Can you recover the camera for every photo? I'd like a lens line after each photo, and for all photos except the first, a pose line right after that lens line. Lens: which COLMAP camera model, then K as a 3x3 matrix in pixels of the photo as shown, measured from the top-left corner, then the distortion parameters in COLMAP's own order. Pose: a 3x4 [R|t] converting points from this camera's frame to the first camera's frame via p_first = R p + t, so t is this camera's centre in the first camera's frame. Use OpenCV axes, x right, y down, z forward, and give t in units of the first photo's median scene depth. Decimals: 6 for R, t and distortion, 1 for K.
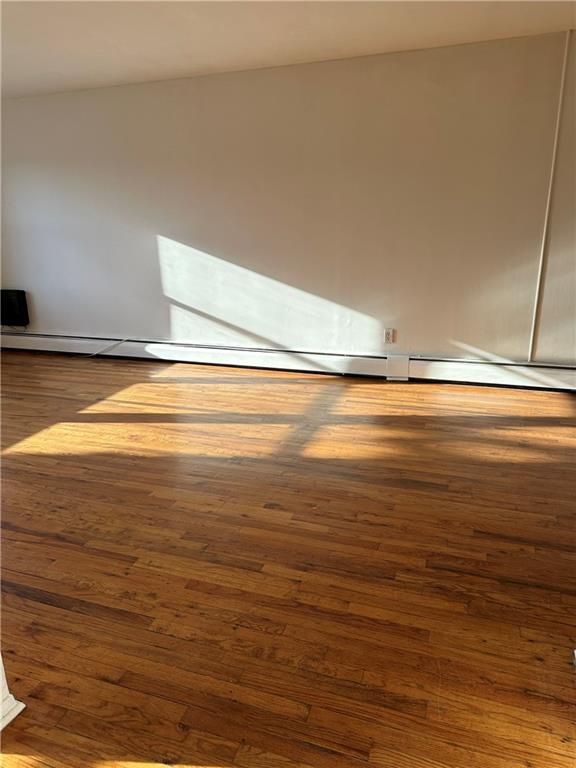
lens RADIAL K [[542.8, 0, 289.9], [0, 542.8, 386.3], [0, 0, 1]] dist [0.052887, -0.042473]
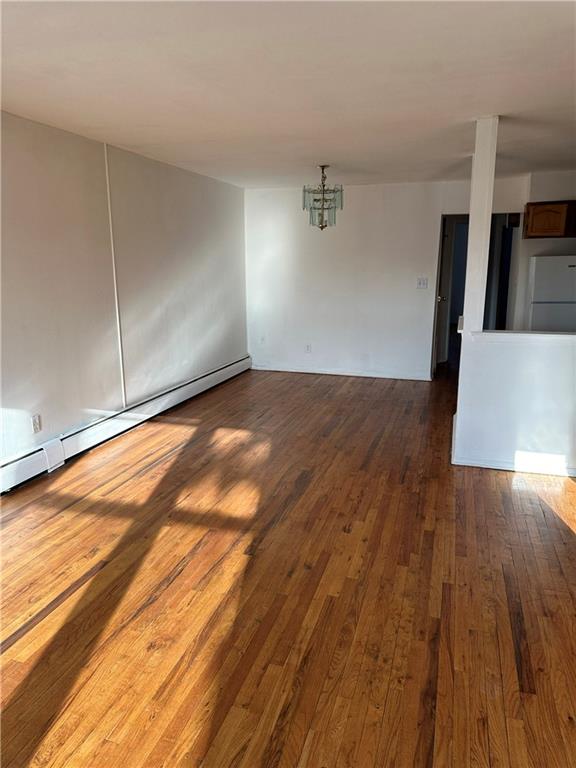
lens RADIAL K [[542.8, 0, 289.4], [0, 542.8, 382.2], [0, 0, 1]] dist [0.052887, -0.042473]
pose [[-0.051520, -0.196264, 0.979197, -1.186891], [0.290868, 0.935041, 0.202717, -0.378445], [-0.955375, 0.295260, 0.008914, 1.052892]]
